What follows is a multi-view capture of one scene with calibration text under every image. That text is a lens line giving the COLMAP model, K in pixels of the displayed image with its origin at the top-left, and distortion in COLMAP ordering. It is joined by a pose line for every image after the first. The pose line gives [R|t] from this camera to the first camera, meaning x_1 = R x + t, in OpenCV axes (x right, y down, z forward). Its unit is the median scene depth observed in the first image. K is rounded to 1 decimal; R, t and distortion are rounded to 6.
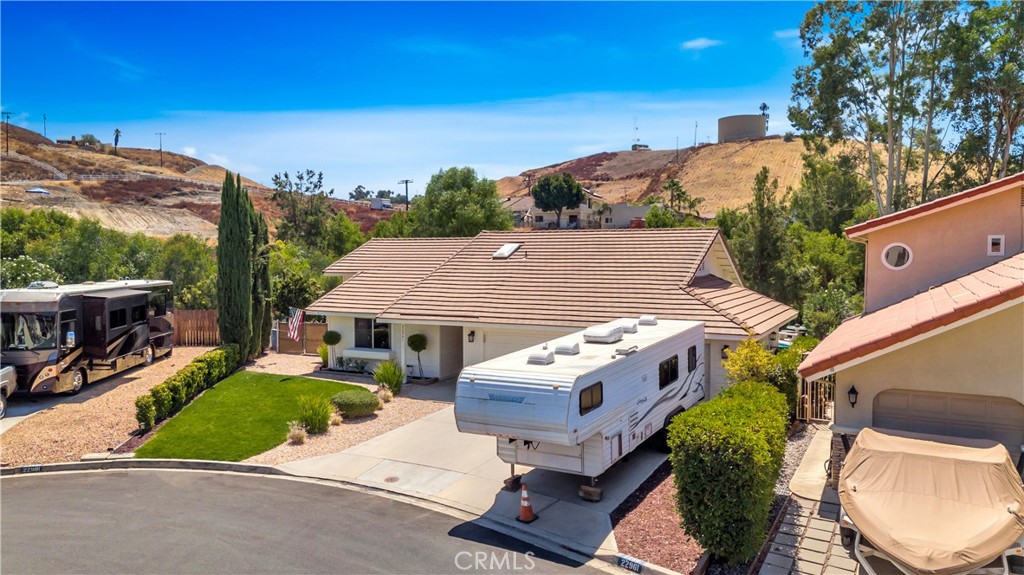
lens RADIAL K [[708.1, 0, 513.0], [0, 708.1, 278.8], [0, 0, 1]] dist [0.024381, -0.006839]
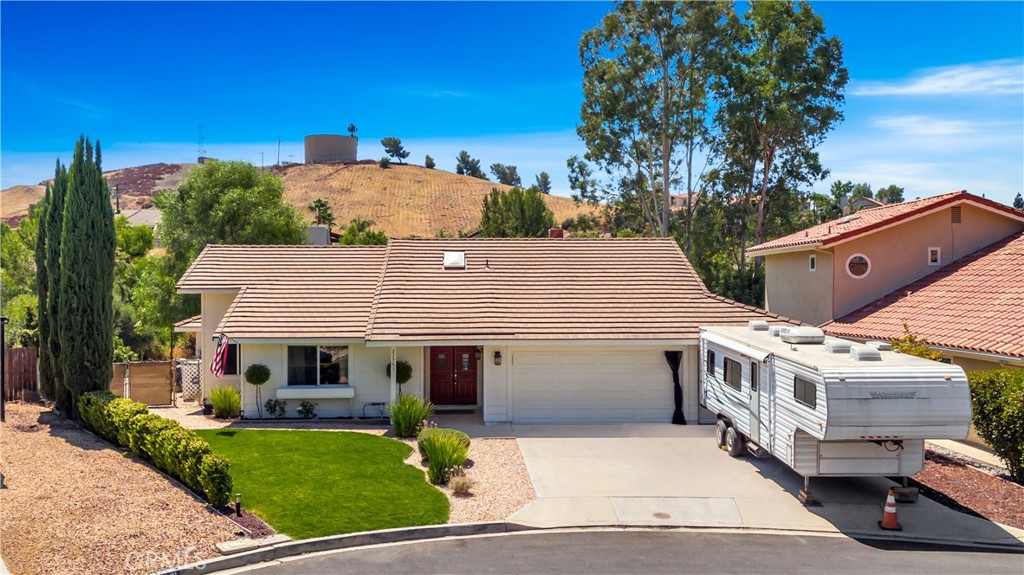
lens RADIAL K [[811.3, 0, 513.6], [0, 811.3, 291.8], [0, 0, 1]] dist [0.034437, -0.002651]
pose [[0.883252, -0.002853, 0.468889, -0.713107], [0.016068, 0.999578, -0.024184, 0.039810], [-0.468623, 0.028894, 0.882926, 0.219393]]
